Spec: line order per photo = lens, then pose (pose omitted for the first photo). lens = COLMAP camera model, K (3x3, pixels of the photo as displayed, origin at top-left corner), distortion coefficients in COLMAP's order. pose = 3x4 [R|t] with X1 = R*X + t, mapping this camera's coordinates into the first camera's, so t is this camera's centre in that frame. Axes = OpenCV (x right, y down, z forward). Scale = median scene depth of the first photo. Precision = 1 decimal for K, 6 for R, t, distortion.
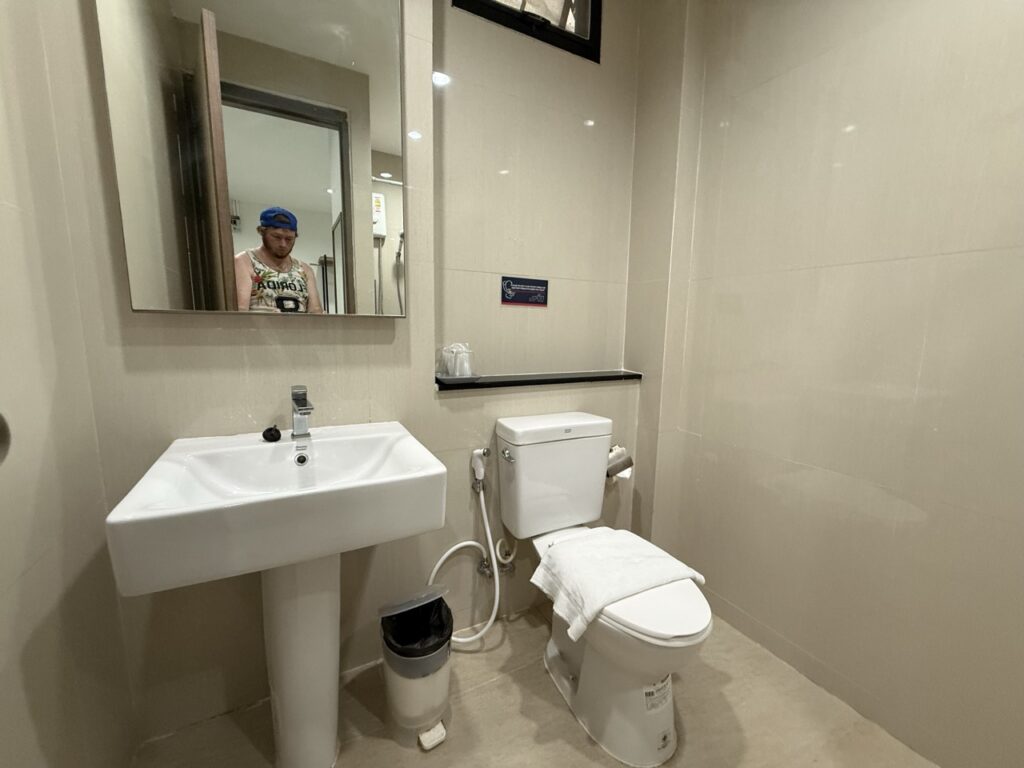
lens RADIAL K [[416.4, 0, 511.7], [0, 416.4, 384.7], [0, 0, 1]] dist [-0.000253, -0.000026]
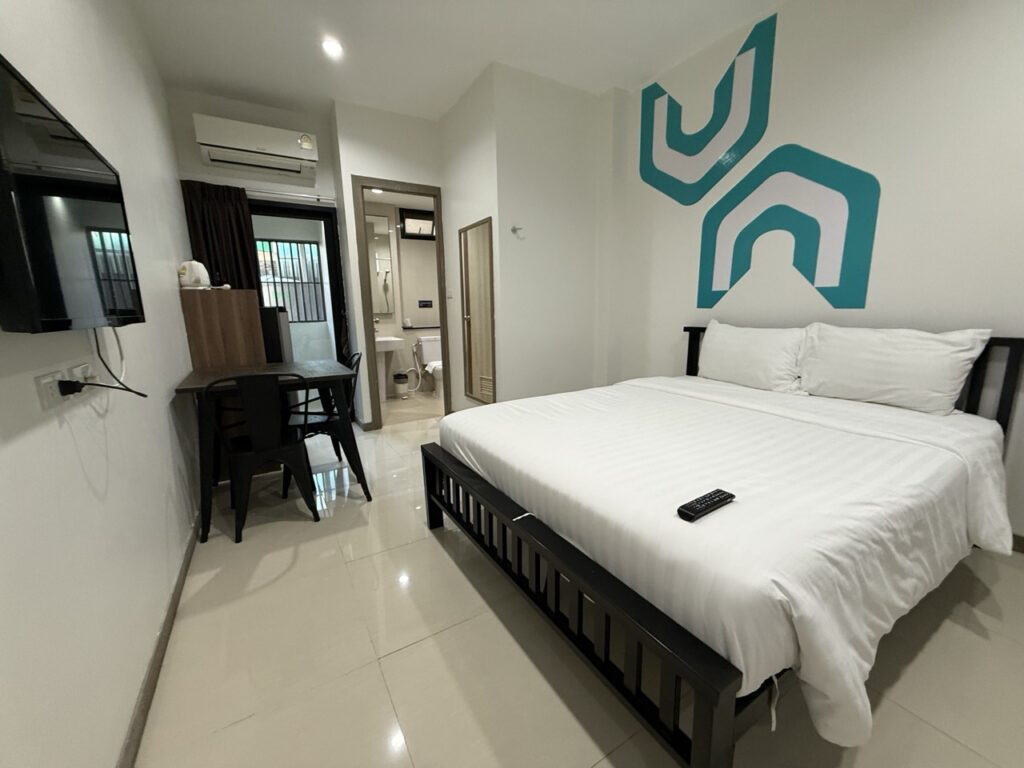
lens RADIAL K [[416.4, 0, 515.4], [0, 416.4, 384.3], [0, 0, 1]] dist [-0.000253, -0.000026]
pose [[0.997311, -0.039500, 0.061723, 0.663739], [0.035887, 0.997636, 0.058597, 0.349841], [-0.063892, -0.056224, 0.996372, -3.239681]]
